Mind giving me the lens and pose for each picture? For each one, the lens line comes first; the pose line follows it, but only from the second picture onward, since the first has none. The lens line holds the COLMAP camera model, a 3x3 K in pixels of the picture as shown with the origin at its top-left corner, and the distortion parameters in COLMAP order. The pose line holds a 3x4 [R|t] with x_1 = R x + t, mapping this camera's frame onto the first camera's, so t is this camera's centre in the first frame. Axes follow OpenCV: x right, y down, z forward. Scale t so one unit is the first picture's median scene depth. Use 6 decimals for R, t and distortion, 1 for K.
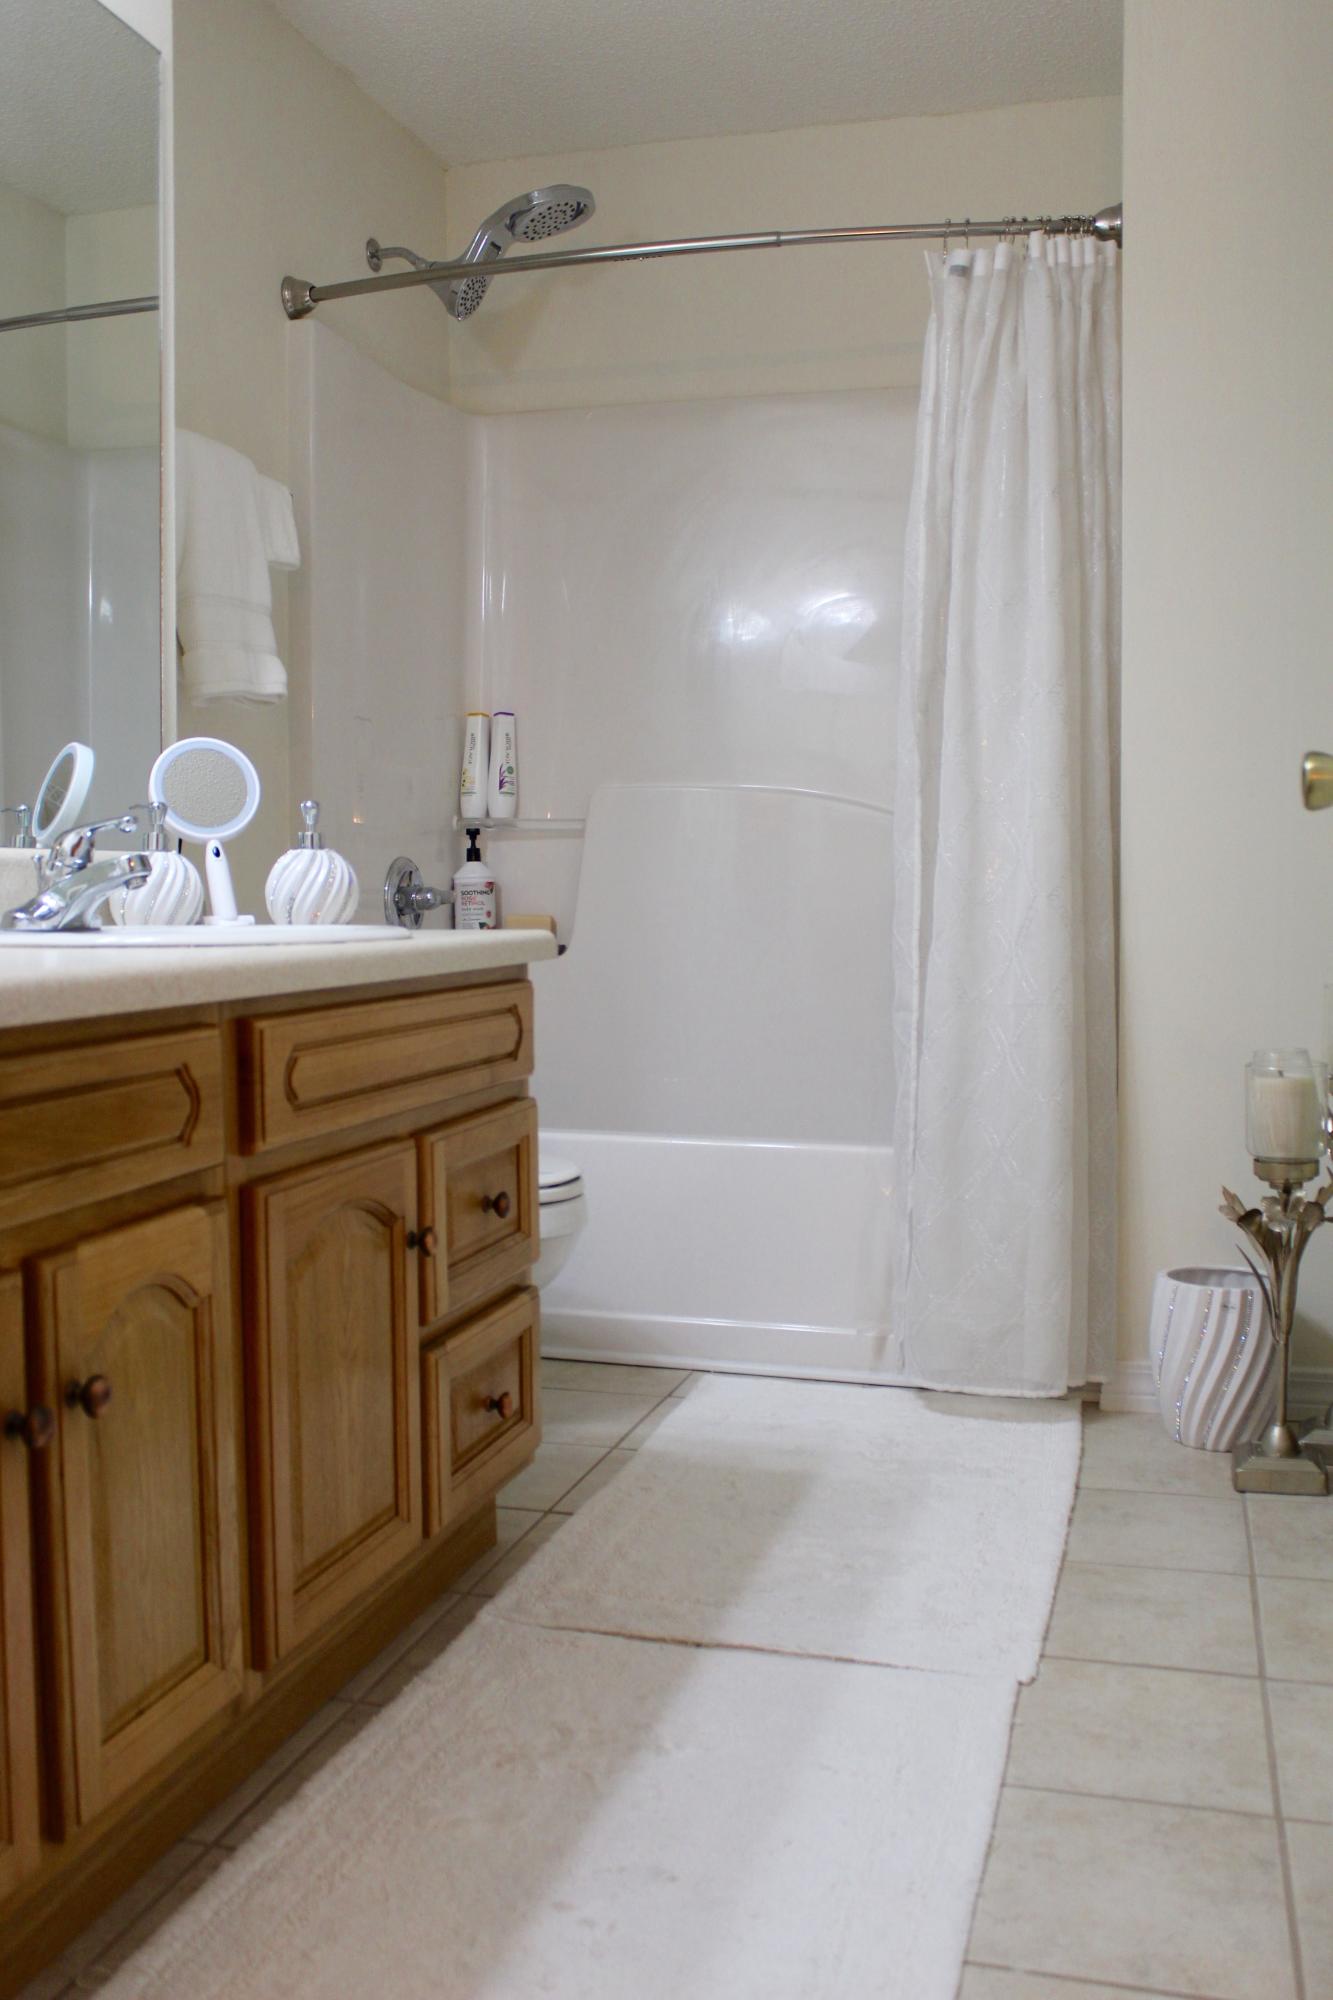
lens RADIAL K [[1853.9, 0, 660.9], [0, 1853.9, 1013.2], [0, 0, 1]] dist [-0.114314, 0.000000]
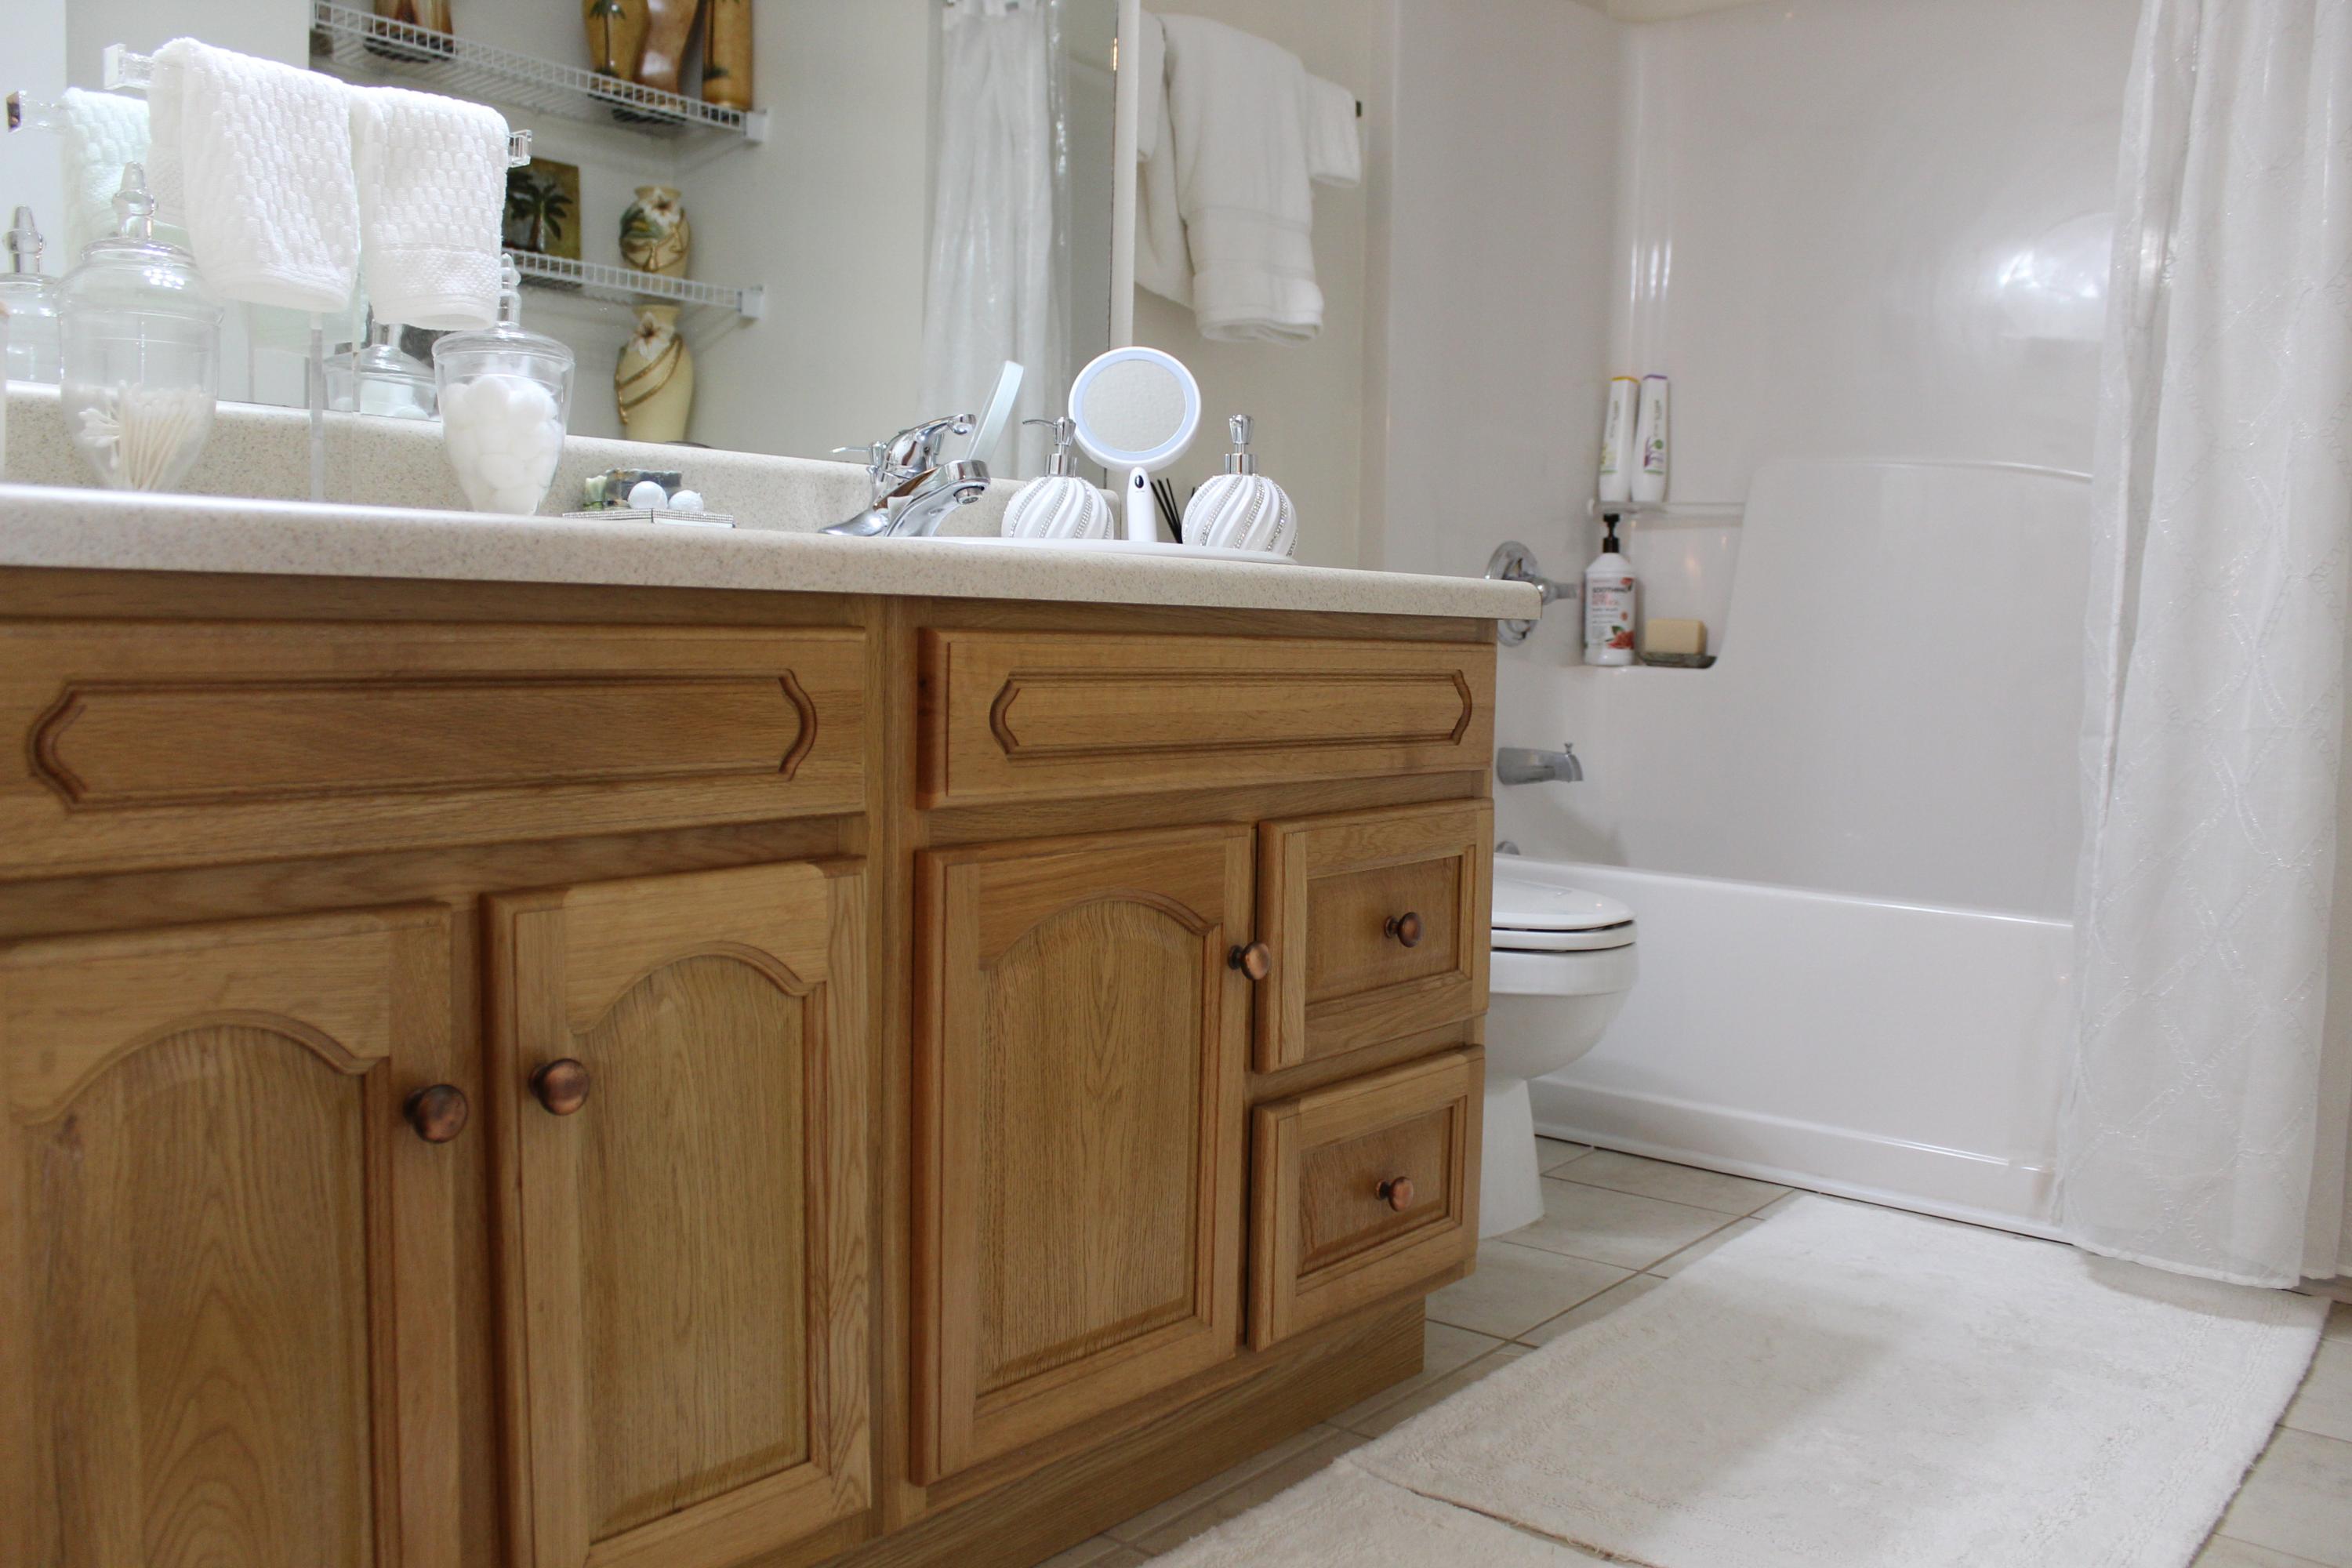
lens RADIAL K [[1938.0, 0, 1179.0], [0, 1938.0, 793.4], [0, 0, 1]] dist [-0.165286, 0.140766]
pose [[0.912236, 0.055519, -0.405885, 0.108407], [-0.052592, 0.998447, 0.018373, 0.028507], [0.406275, 0.004586, 0.913740, 0.179290]]
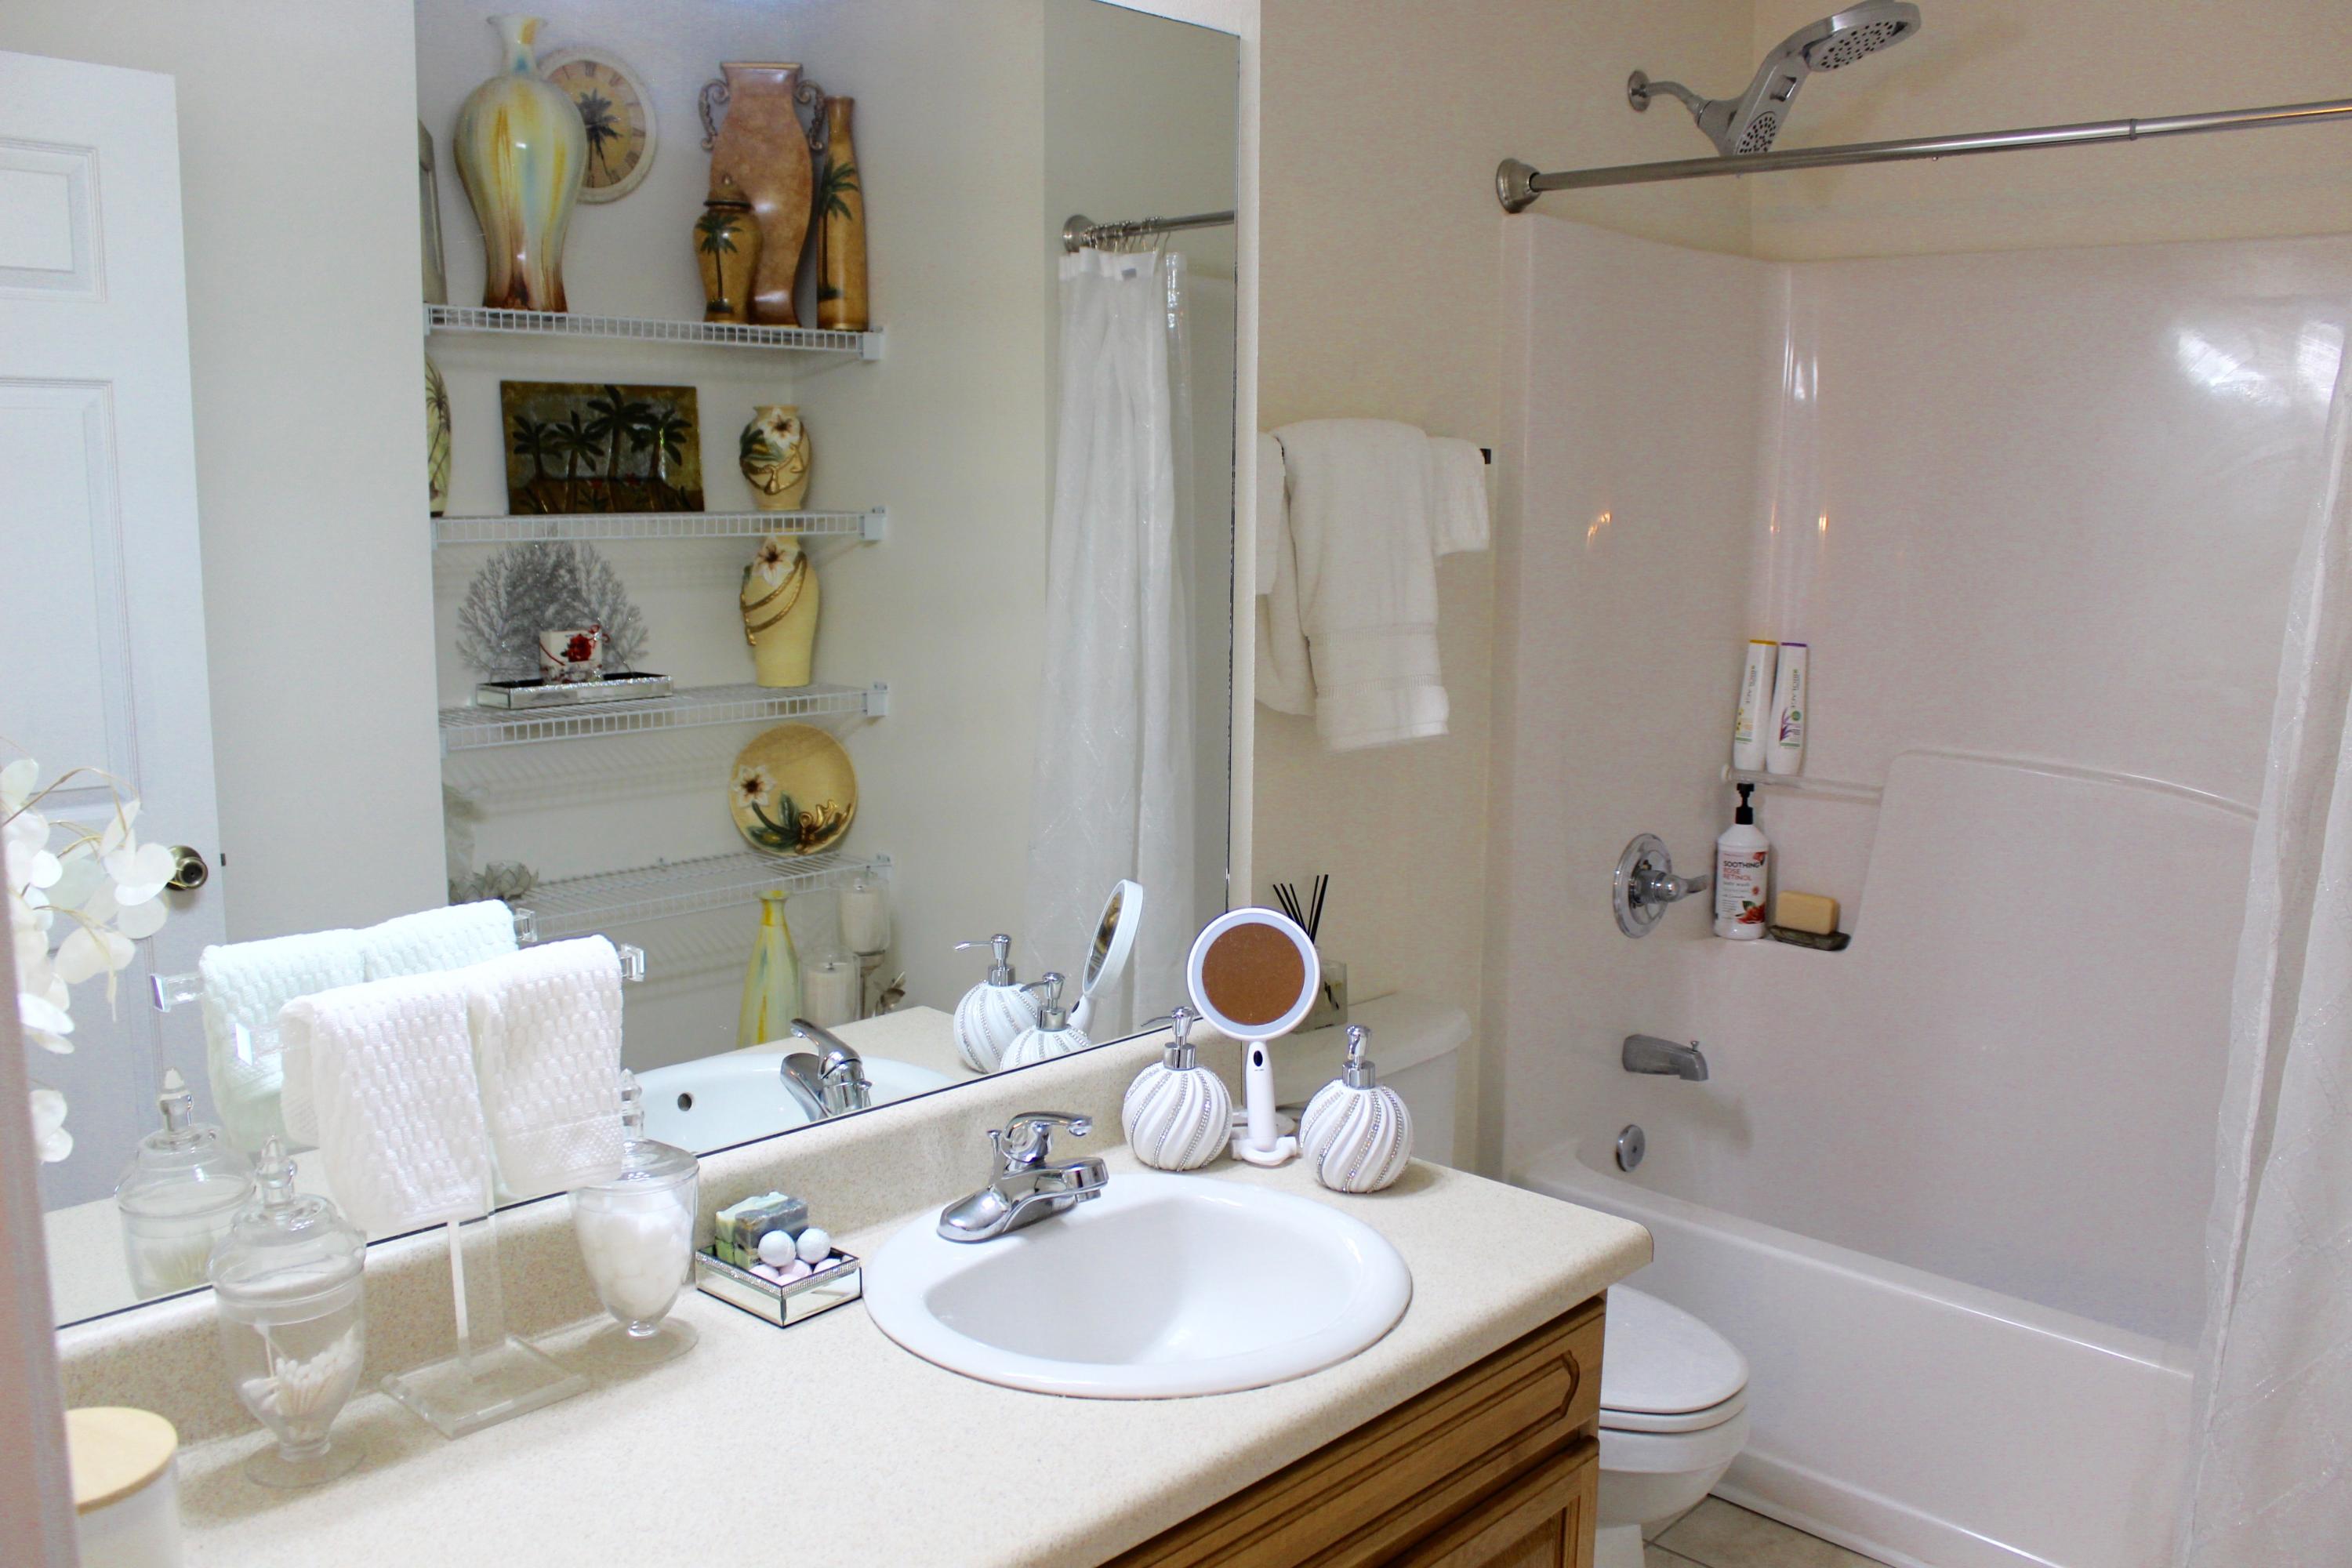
lens RADIAL K [[1938.0, 0, 1178.3], [0, 1938.0, 787.8], [0, 0, 1]] dist [-0.165286, 0.140766]
pose [[0.881000, 0.085960, -0.465242, 0.098831], [-0.041329, 0.993580, 0.105316, -0.244040], [0.471308, -0.073555, 0.878896, 0.185952]]
